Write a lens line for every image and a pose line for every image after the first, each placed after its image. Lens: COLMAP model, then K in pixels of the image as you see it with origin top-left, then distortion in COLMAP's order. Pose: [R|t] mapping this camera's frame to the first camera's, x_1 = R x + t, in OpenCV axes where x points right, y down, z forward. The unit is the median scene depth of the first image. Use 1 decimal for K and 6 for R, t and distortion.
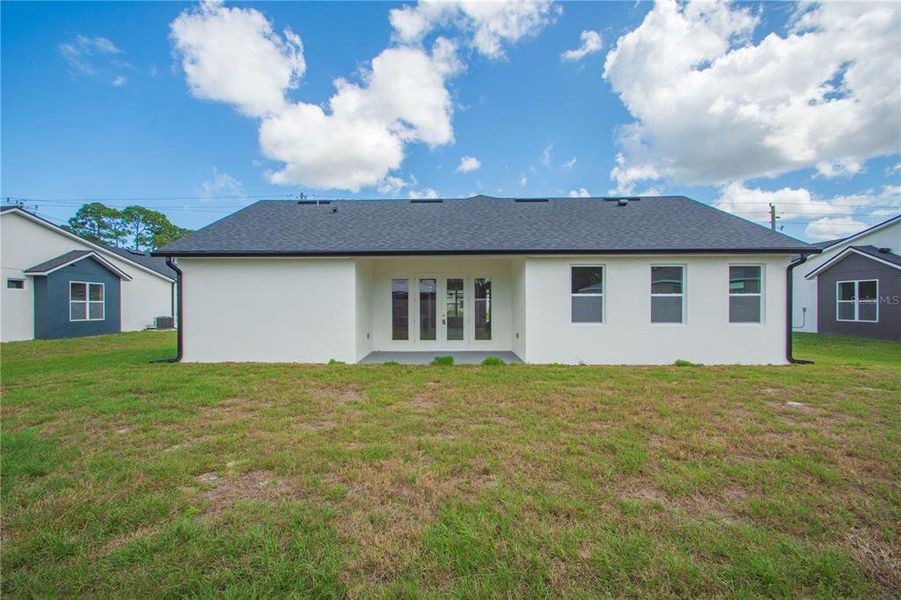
lens RADIAL K [[418.0, 0, 452.3], [0, 418.0, 311.7], [0, 0, 1]] dist [-0.013348, -0.000373]
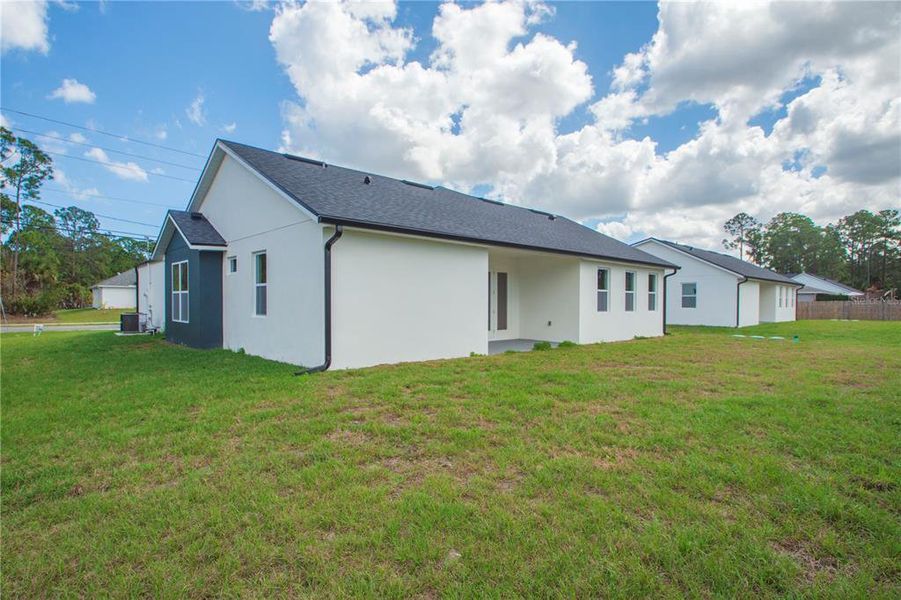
lens RADIAL K [[460.5, 0, 451.3], [0, 460.5, 313.5], [0, 0, 1]] dist [-0.016689, -0.000618]
pose [[0.713234, -0.010788, 0.700843, -0.067410], [-0.004020, 0.999802, 0.019481, 0.000415], [-0.700915, -0.016712, 0.713049, 0.018708]]
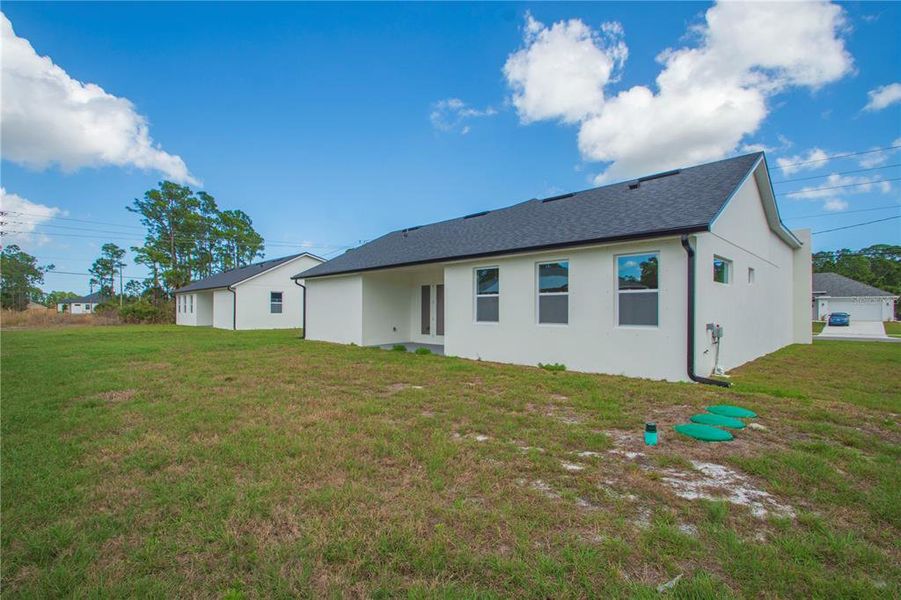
lens RADIAL K [[422.8, 0, 451.0], [0, 422.8, 326.4], [0, 0, 1]] dist [-0.008935, -0.000532]
pose [[0.726294, 0.029411, -0.686754, 0.064093], [-0.003153, 0.999216, 0.039458, -0.000220], [0.687377, -0.026493, 0.725818, 0.009655]]
